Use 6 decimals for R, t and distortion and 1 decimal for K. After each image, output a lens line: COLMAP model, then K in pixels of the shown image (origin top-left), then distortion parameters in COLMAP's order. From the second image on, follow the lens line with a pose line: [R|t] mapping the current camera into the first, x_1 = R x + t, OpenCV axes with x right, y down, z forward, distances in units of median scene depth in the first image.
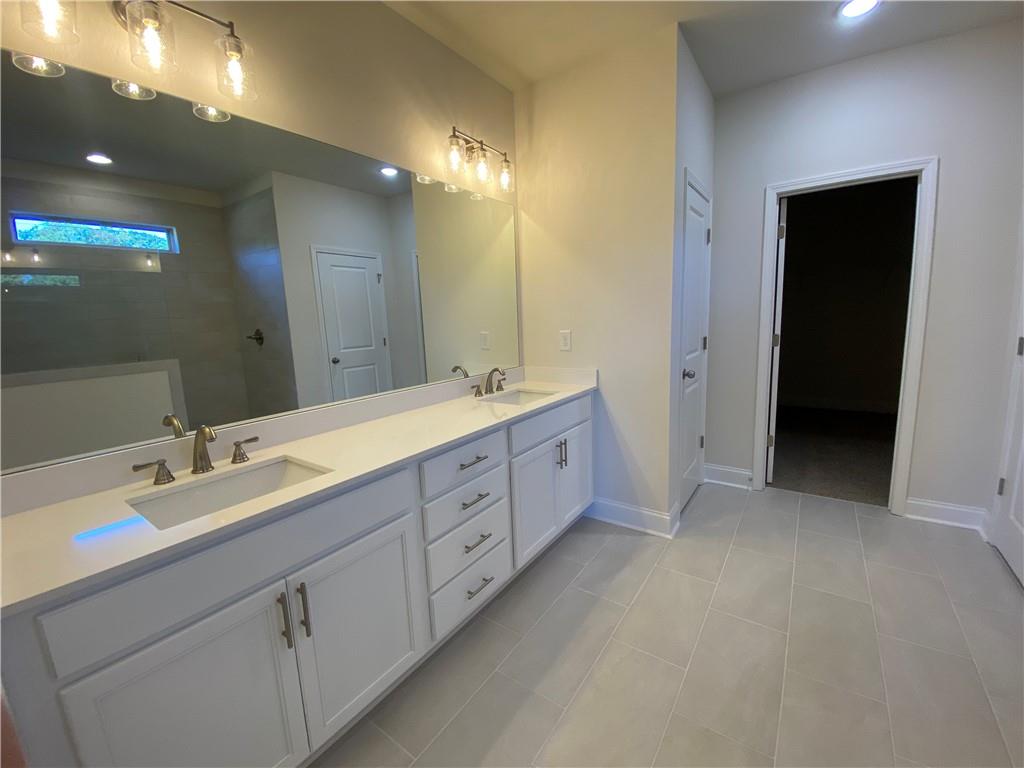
lens RADIAL K [[413.4, 0, 512.3], [0, 413.4, 381.4], [0, 0, 1]] dist [0.039183, -0.033730]
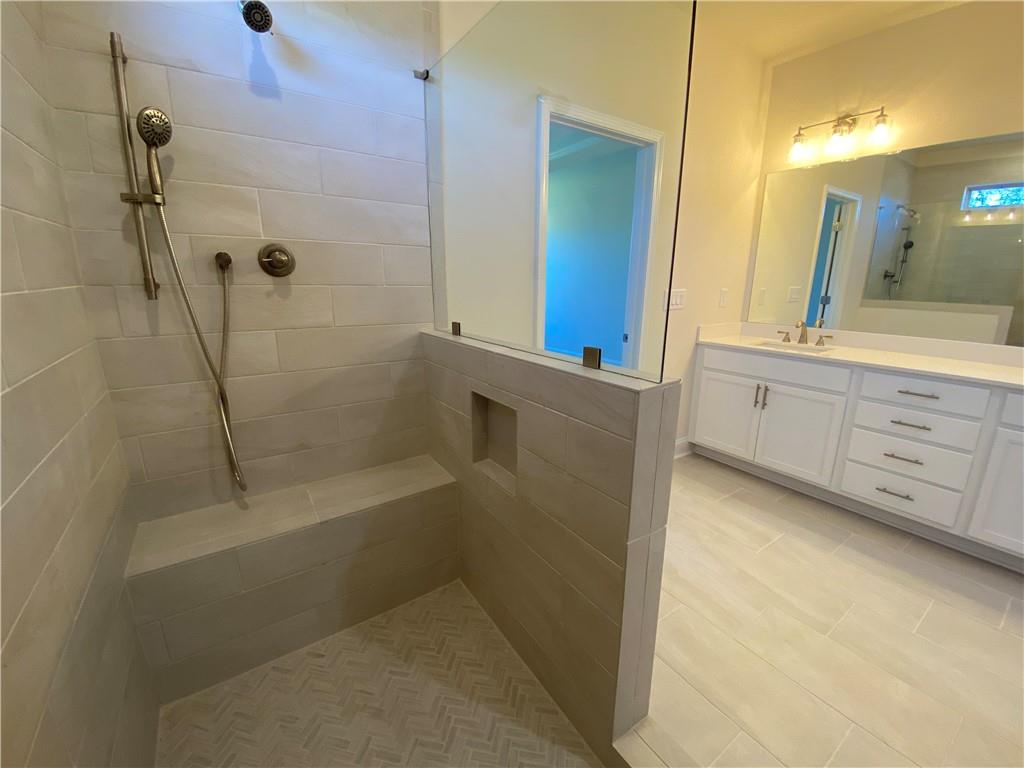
lens RADIAL K [[412.0, 0, 510.9], [0, 412.0, 379.4], [0, 0, 1]] dist [0.025104, -0.021133]
pose [[-0.337603, 0.262937, -0.903819, 1.013047], [-0.138672, 0.935823, 0.324046, -0.055635], [0.931018, 0.234733, -0.279475, 0.143583]]
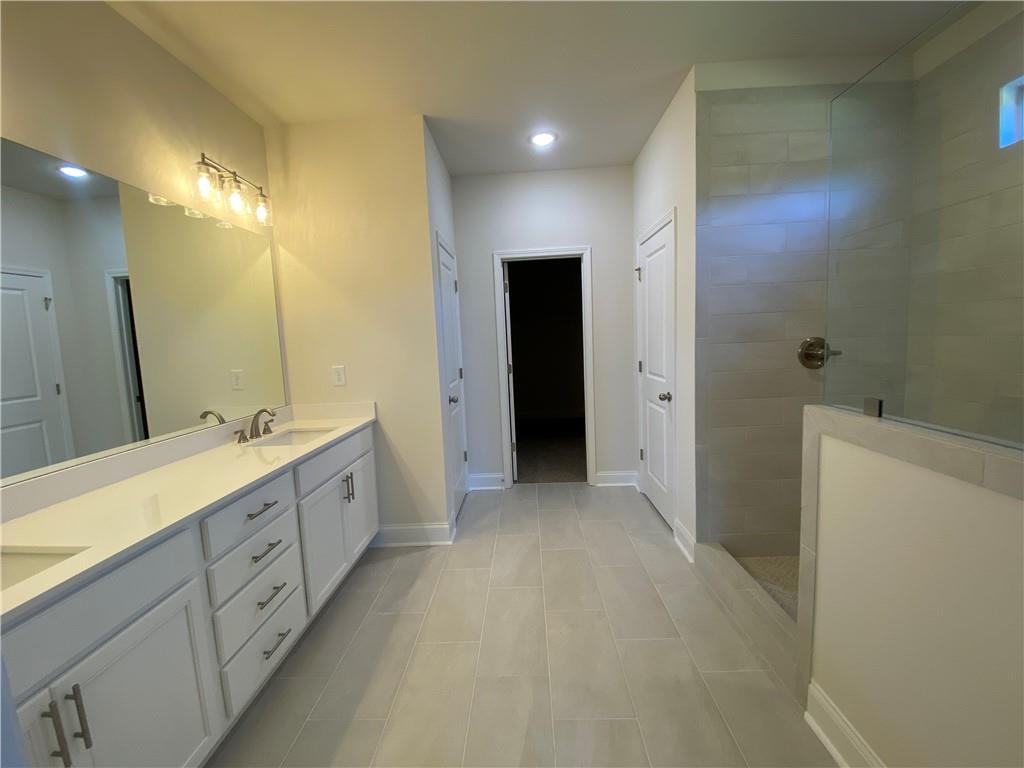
lens RADIAL K [[419.1, 0, 516.4], [0, 419.1, 382.6], [0, 0, 1]] dist [0.001691, -0.011766]
pose [[0.825293, -0.054259, 0.562092, -0.096638], [0.095340, 0.994472, -0.043987, 0.003652], [-0.556598, 0.089892, 0.825905, -0.092425]]
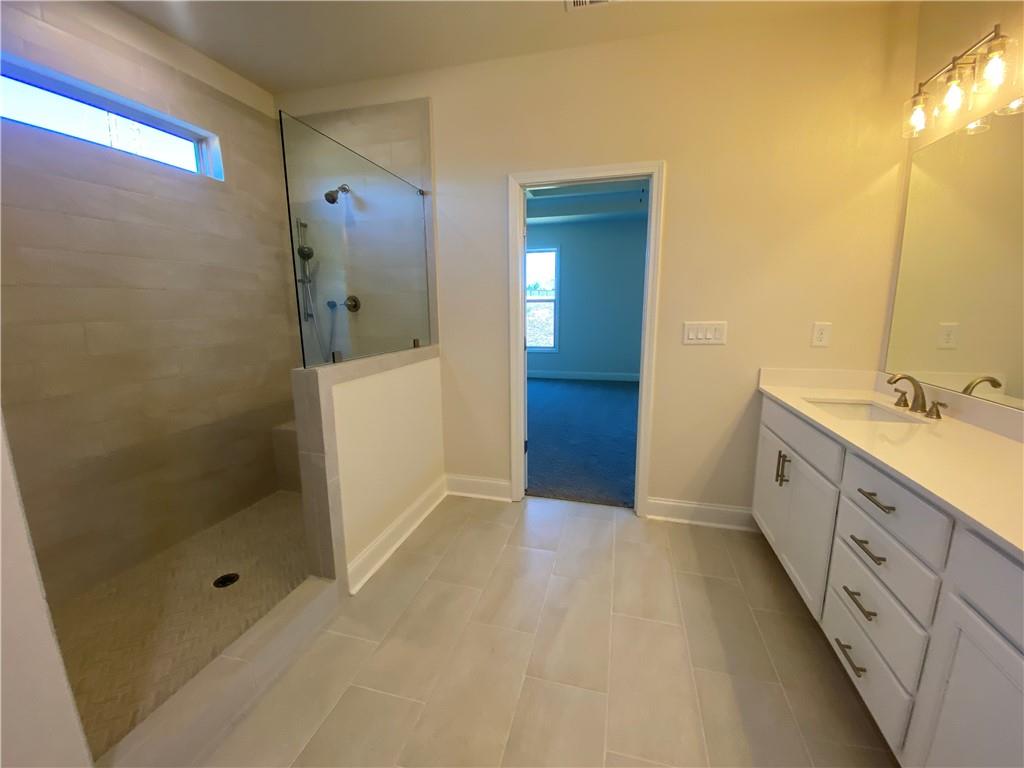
lens RADIAL K [[419.1, 0, 516.4], [0, 419.1, 382.6], [0, 0, 1]] dist [0.001691, -0.011766]
pose [[-0.931067, 0.112119, -0.347193, 0.529367], [-0.010455, 0.943022, 0.332567, -0.173010], [0.364697, 0.313272, -0.876845, 0.963285]]
